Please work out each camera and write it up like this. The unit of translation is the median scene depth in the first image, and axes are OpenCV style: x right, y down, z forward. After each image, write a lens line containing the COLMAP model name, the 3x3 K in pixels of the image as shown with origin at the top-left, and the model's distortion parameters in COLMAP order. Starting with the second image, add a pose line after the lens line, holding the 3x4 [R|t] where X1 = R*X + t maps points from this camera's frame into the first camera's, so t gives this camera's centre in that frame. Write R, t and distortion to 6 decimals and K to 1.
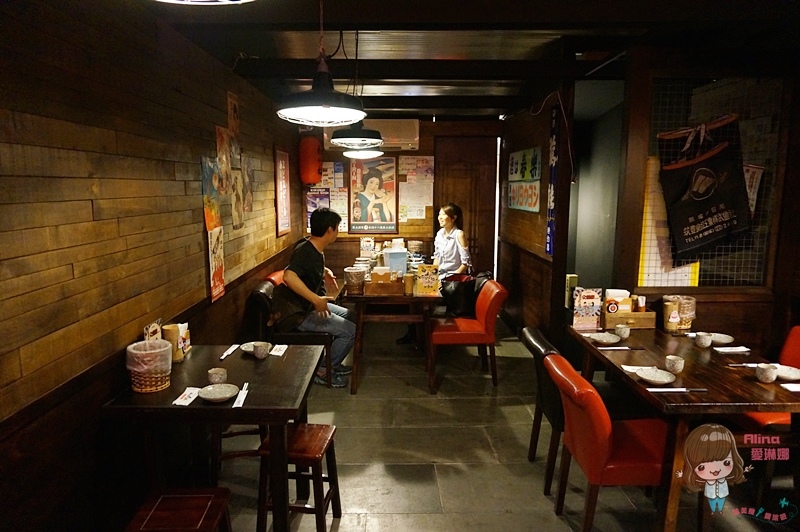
lens RADIAL K [[526.8, 0, 399.7], [0, 526.8, 269.0], [0, 0, 1]] dist [-0.027905, 0.010280]
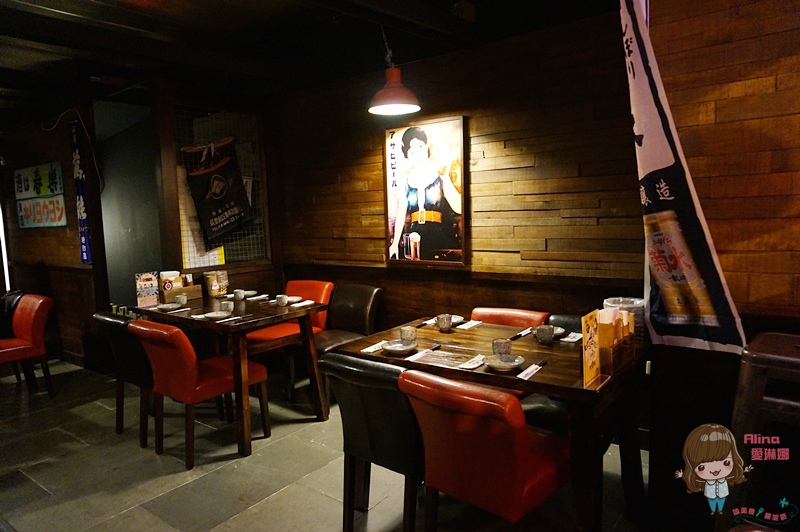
lens RADIAL K [[526.8, 0, 401.5], [0, 526.8, 270.2], [0, 0, 1]] dist [-0.027905, 0.010280]
pose [[0.617374, -0.108009, 0.779220, -0.205579], [0.158720, 0.987261, 0.011092, 0.108851], [-0.770492, 0.116829, 0.626653, -0.191895]]
